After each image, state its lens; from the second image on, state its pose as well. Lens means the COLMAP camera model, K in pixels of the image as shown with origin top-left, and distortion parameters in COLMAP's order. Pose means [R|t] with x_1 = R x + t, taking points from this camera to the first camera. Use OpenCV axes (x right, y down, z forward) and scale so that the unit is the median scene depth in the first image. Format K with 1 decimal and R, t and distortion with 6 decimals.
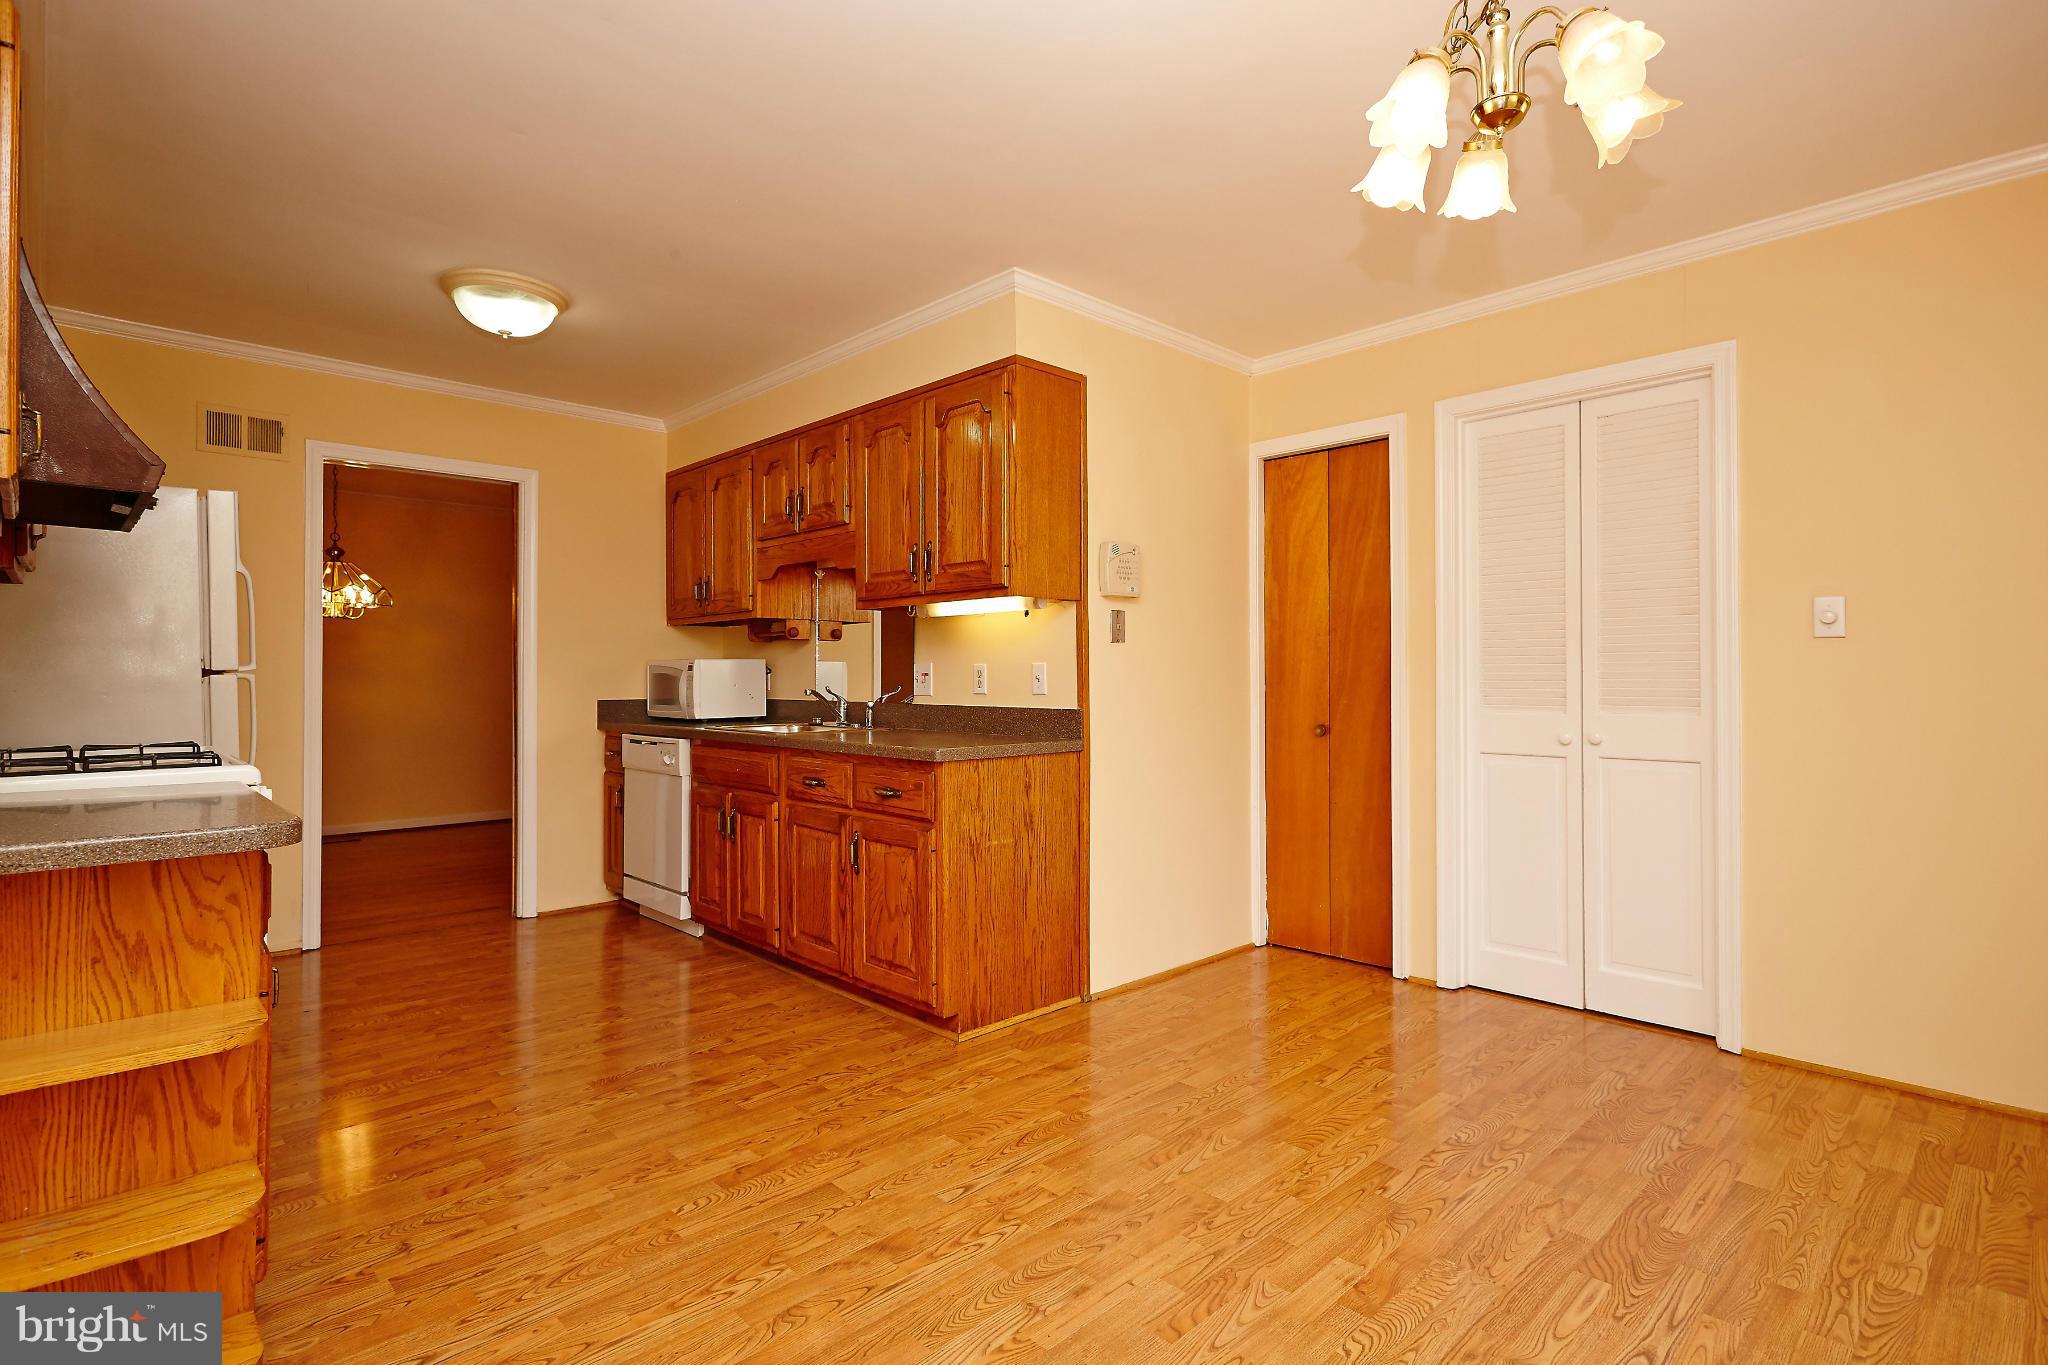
lens RADIAL K [[995.1, 0, 1026.2], [0, 995.1, 662.1], [0, 0, 1]] dist [0.001151, -0.000330]
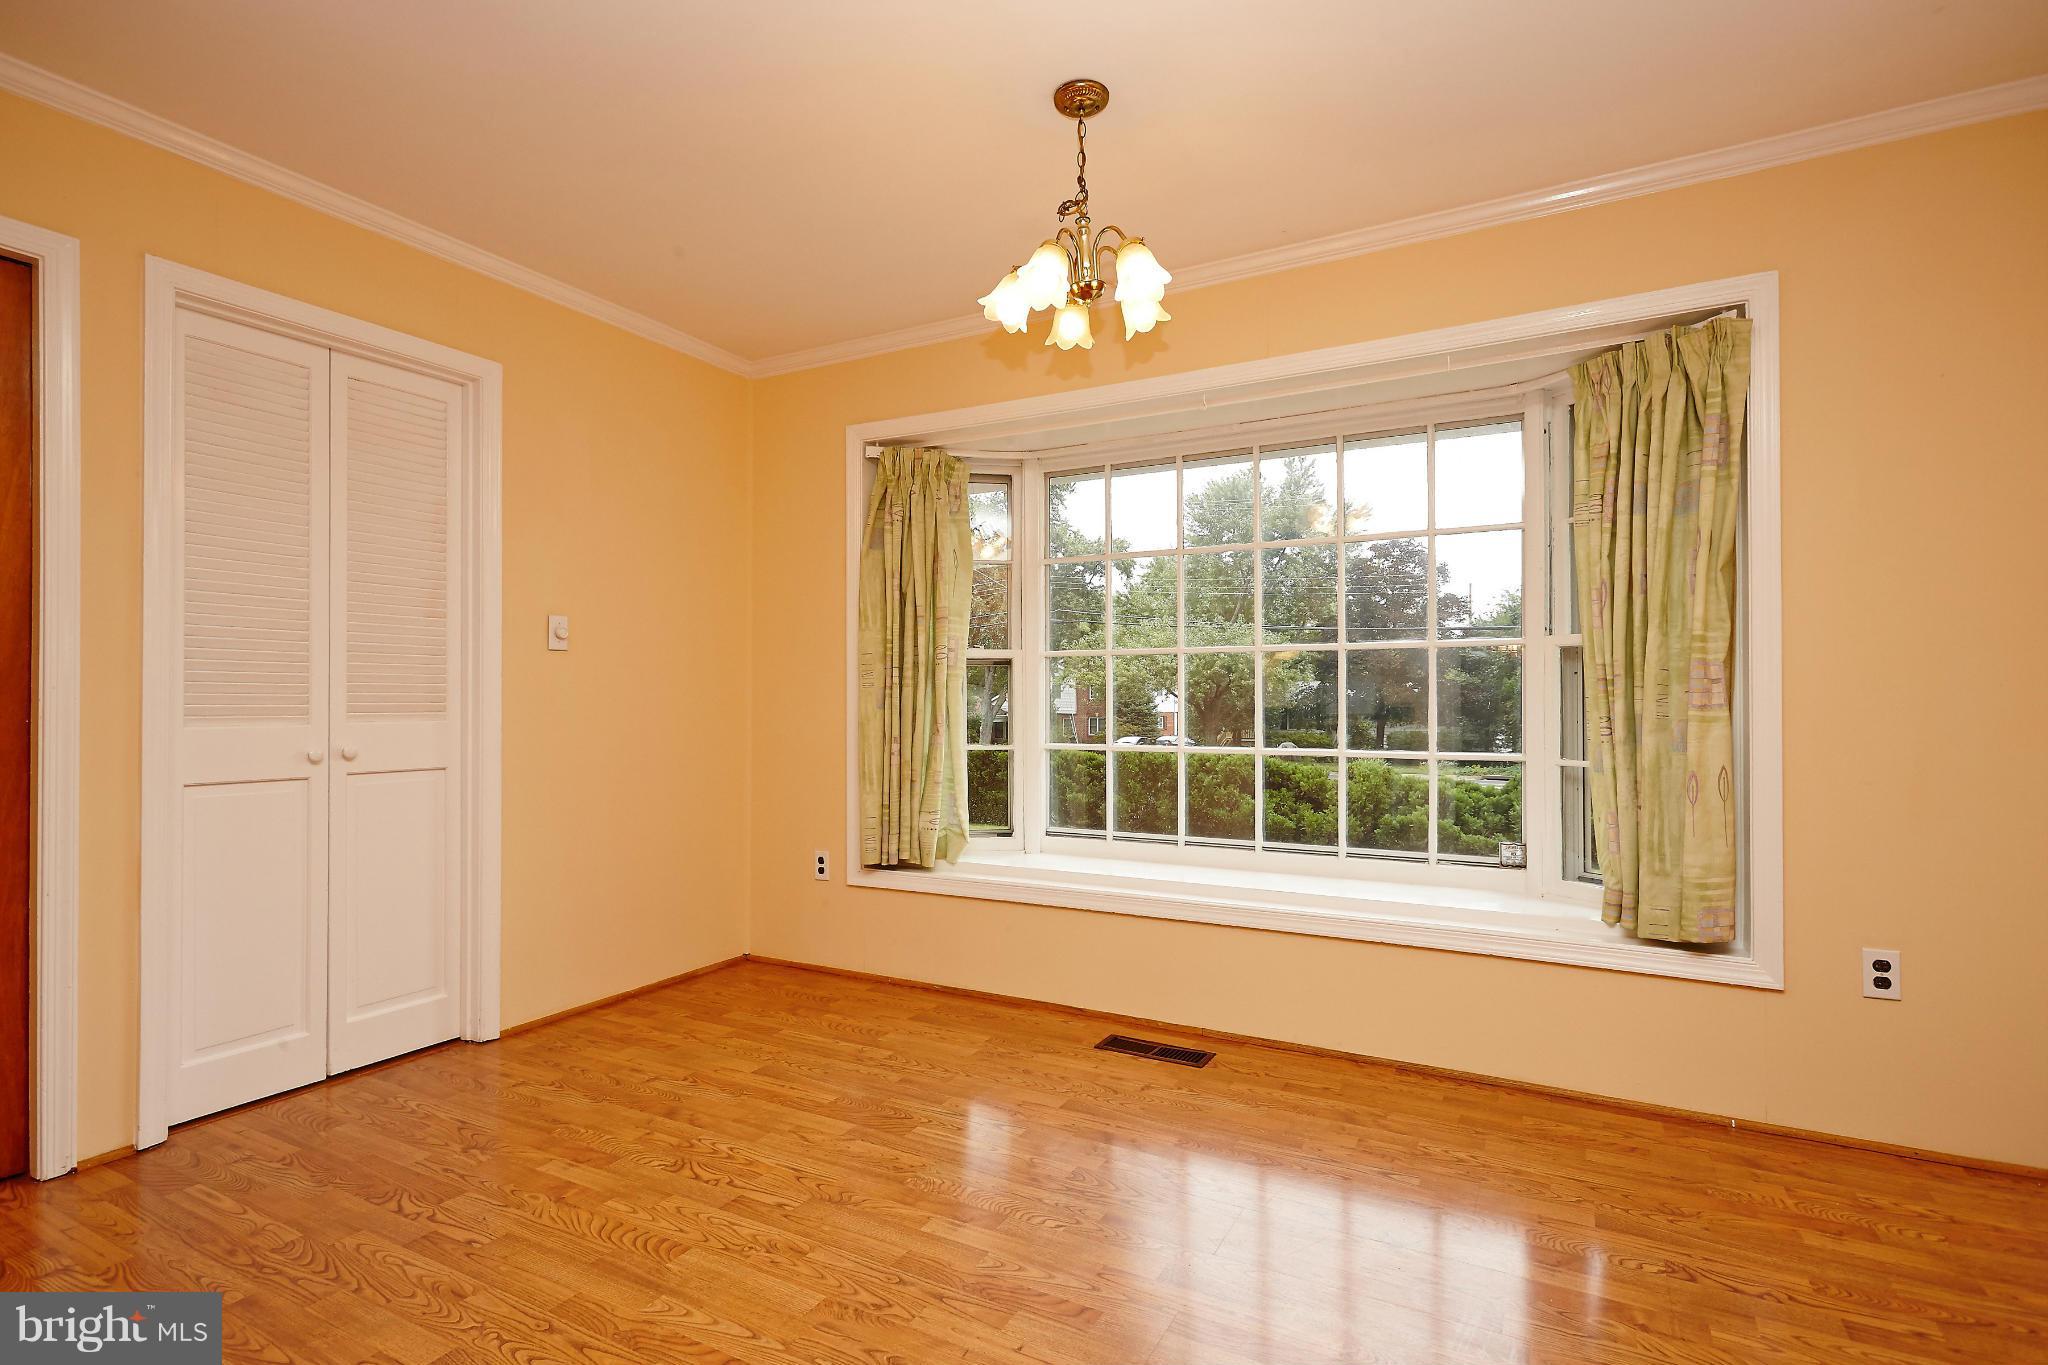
lens RADIAL K [[1002.1, 0, 1015.2], [0, 1002.1, 687.3], [0, 0, 1]] dist [0.001333, -0.000292]
pose [[-0.286373, 0.013006, 0.958030, -0.487571], [-0.013425, 0.999755, -0.017586, 0.033587], [-0.958024, -0.017898, -0.286129, 0.817714]]
